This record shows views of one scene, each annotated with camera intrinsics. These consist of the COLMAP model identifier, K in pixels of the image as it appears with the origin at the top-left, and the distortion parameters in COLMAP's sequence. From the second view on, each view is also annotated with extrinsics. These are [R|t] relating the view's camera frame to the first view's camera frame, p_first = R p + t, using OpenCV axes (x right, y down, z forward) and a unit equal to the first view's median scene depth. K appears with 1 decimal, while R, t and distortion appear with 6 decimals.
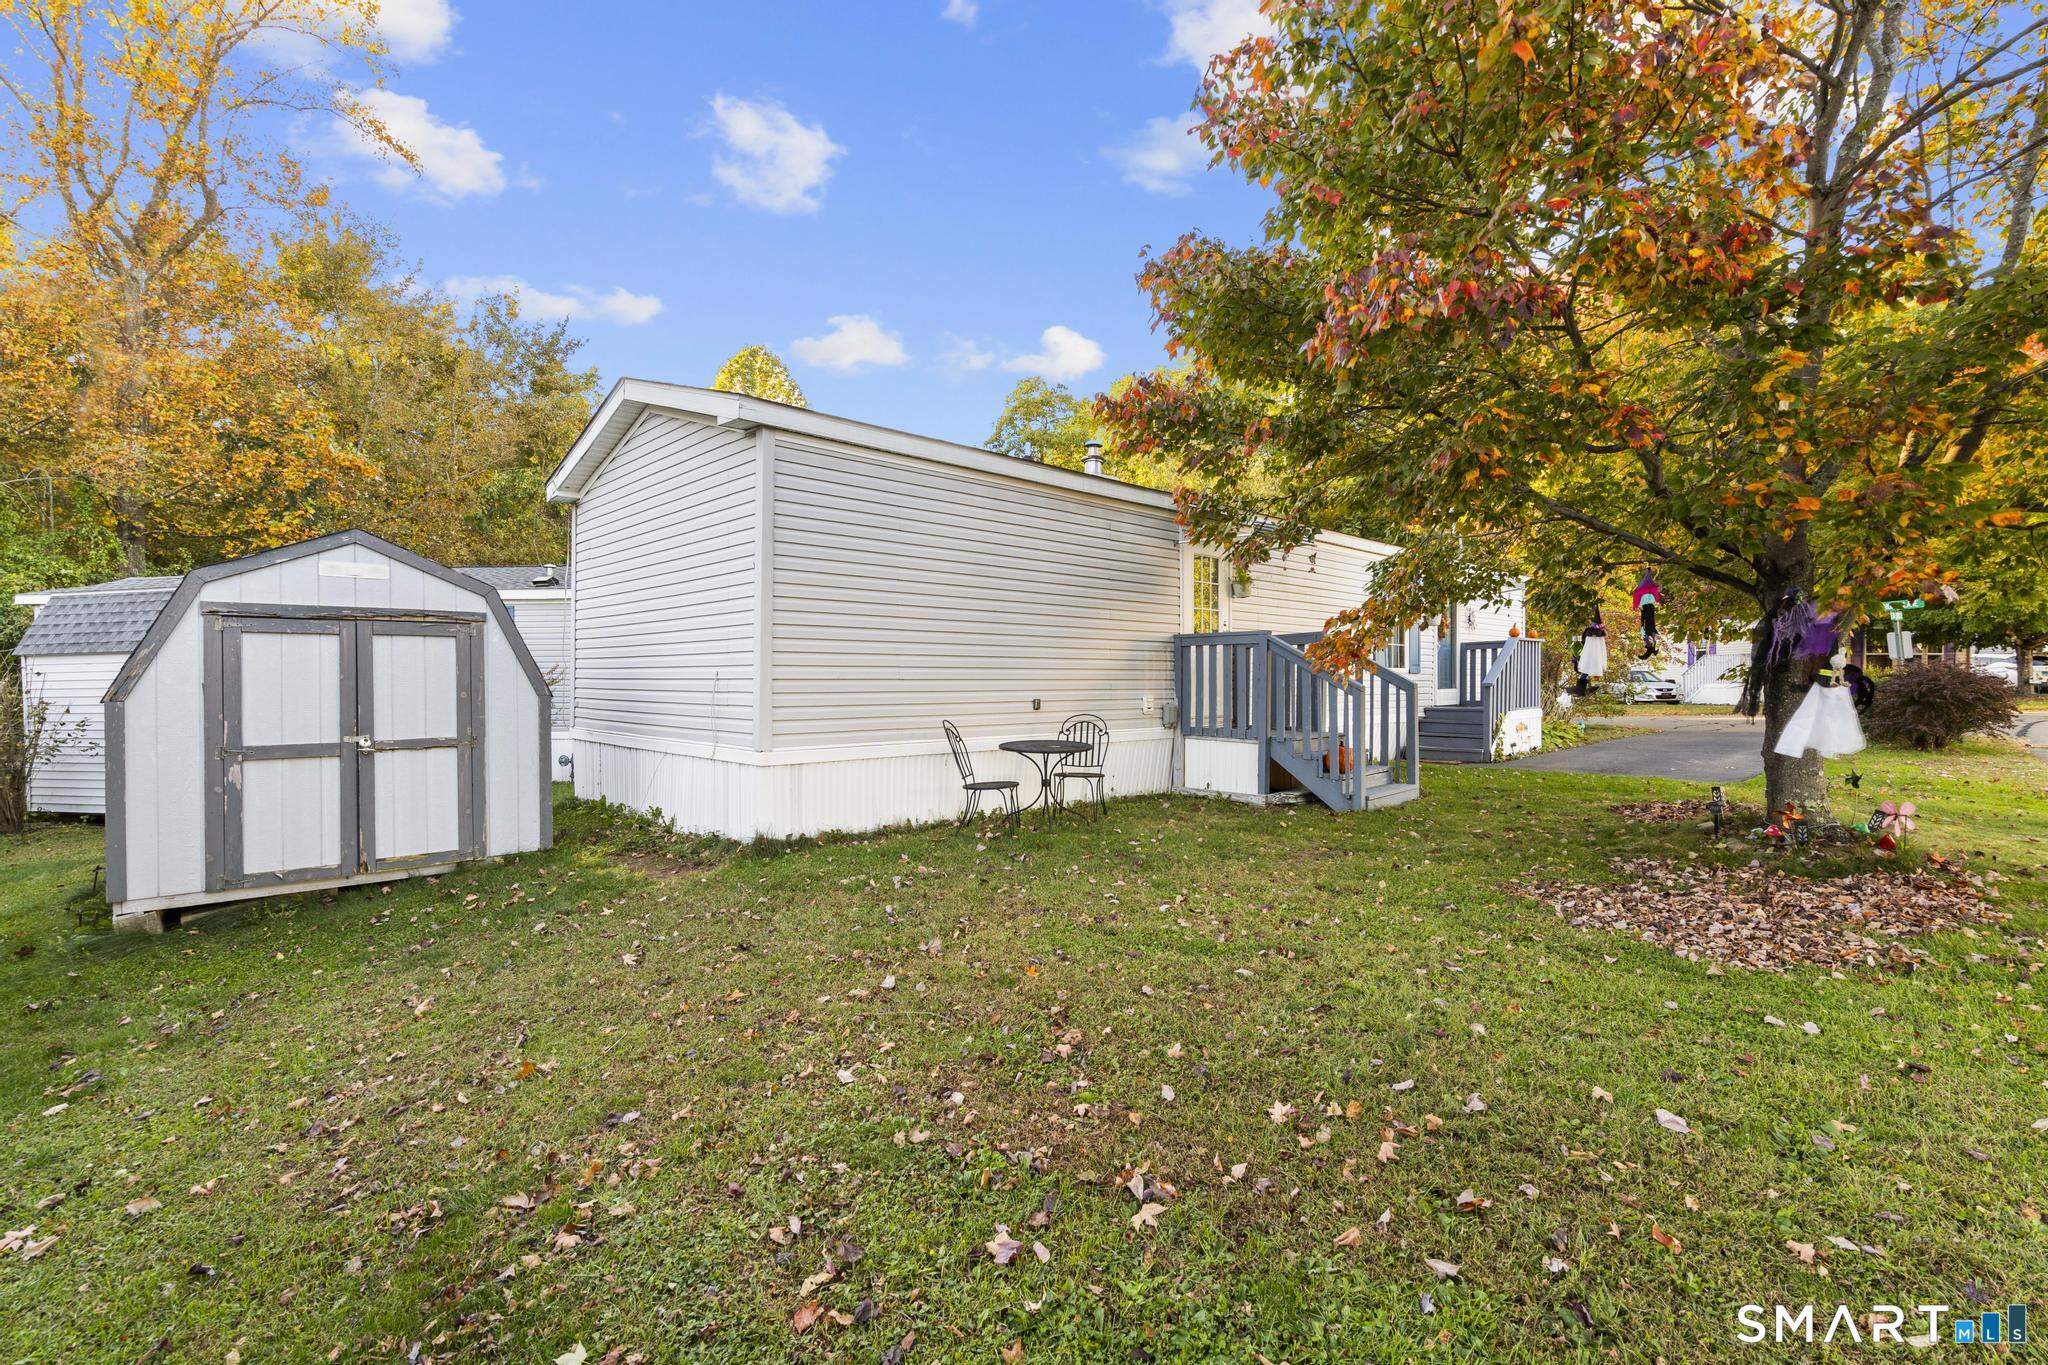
lens RADIAL K [[928.0, 0, 1021.4], [0, 928.0, 674.6], [0, 0, 1]] dist [0.001720, 0.001337]
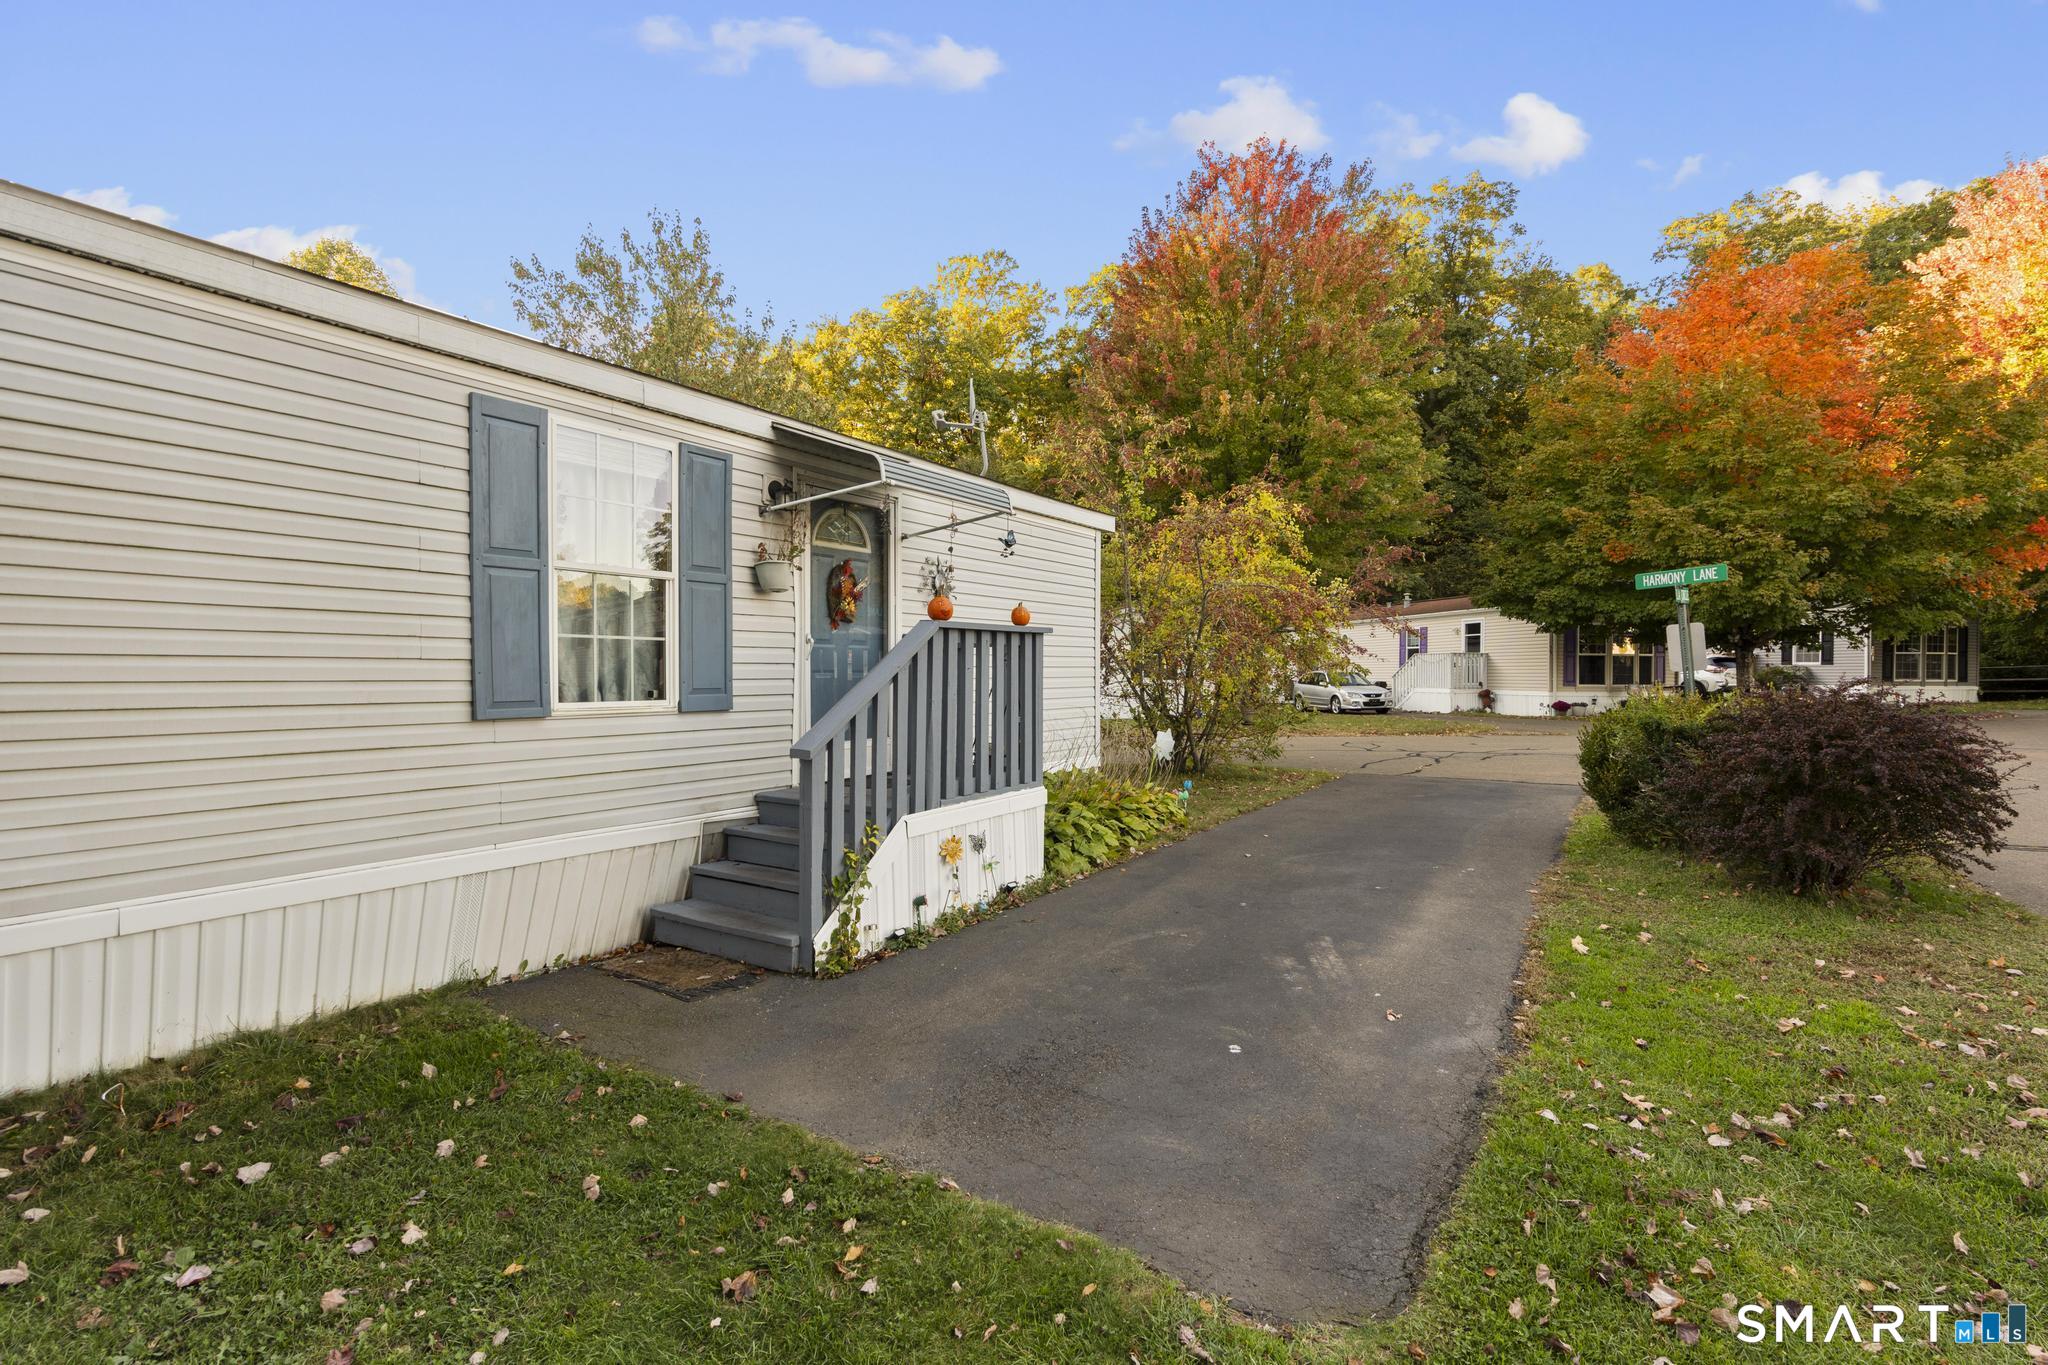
lens RADIAL K [[936.1, 0, 1024.2], [0, 936.1, 676.7], [0, 0, 1]] dist [-0.001090, 0.001670]
pose [[0.974678, 0.001692, 0.223608, 0.986342], [-0.004774, 0.999901, 0.013242, -0.045775], [-0.223563, -0.013974, 0.974589, 1.255019]]
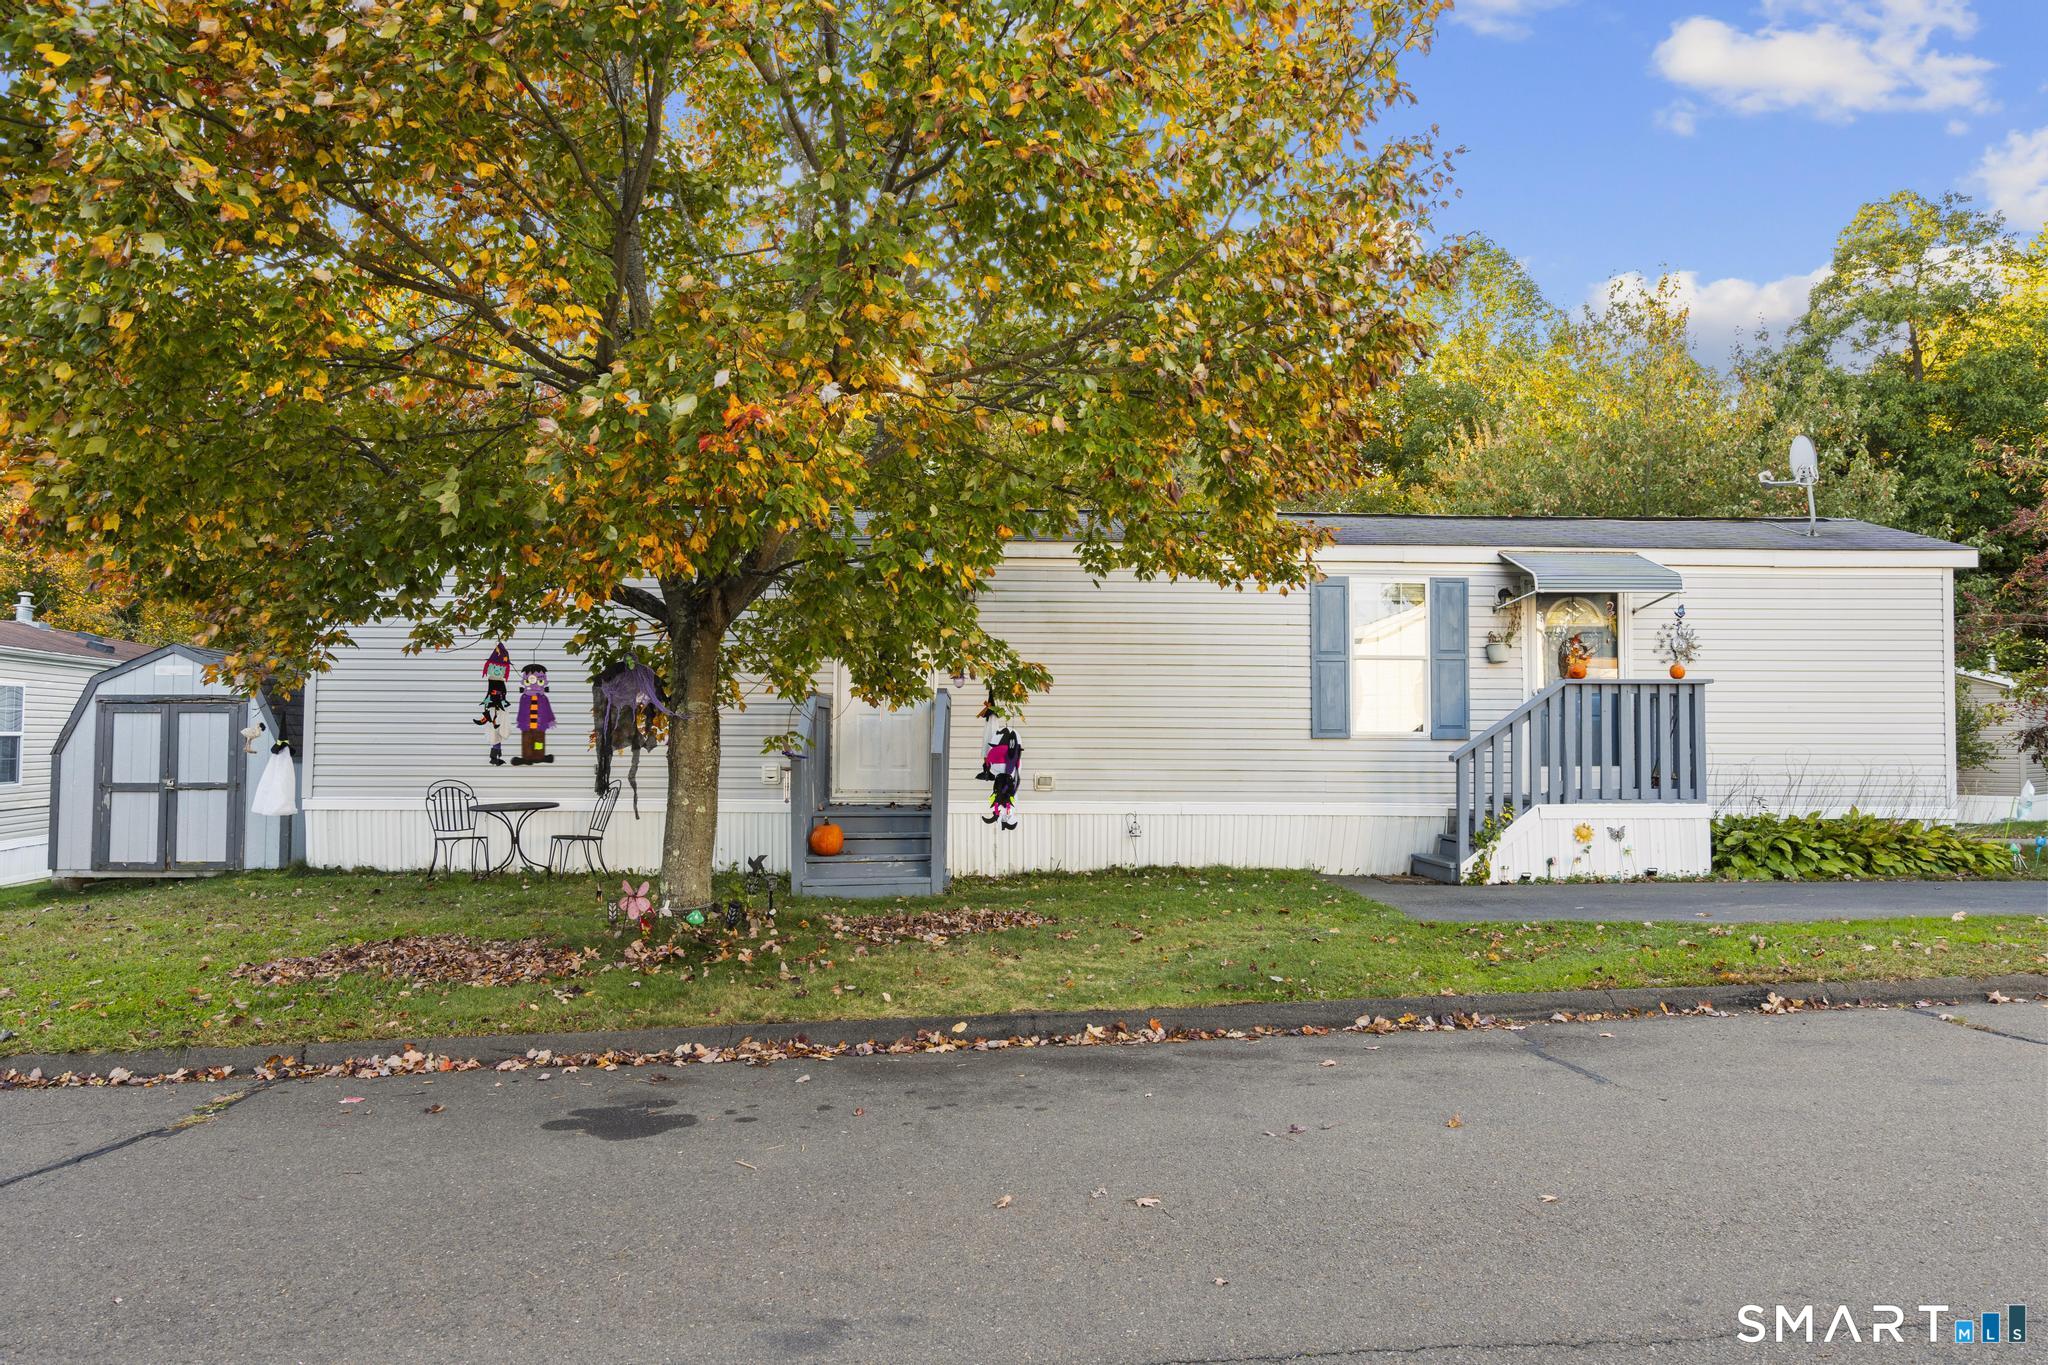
lens RADIAL K [[1386.2, 0, 1024.0], [0, 1386.2, 682.5], [0, 0, 1]] dist [-0.000382, -0.000197]
pose [[0.740053, -0.021602, -0.672201, 1.780025], [-0.001149, 0.999442, -0.033384, -0.017310], [0.672547, 0.025479, 0.739616, 0.250272]]
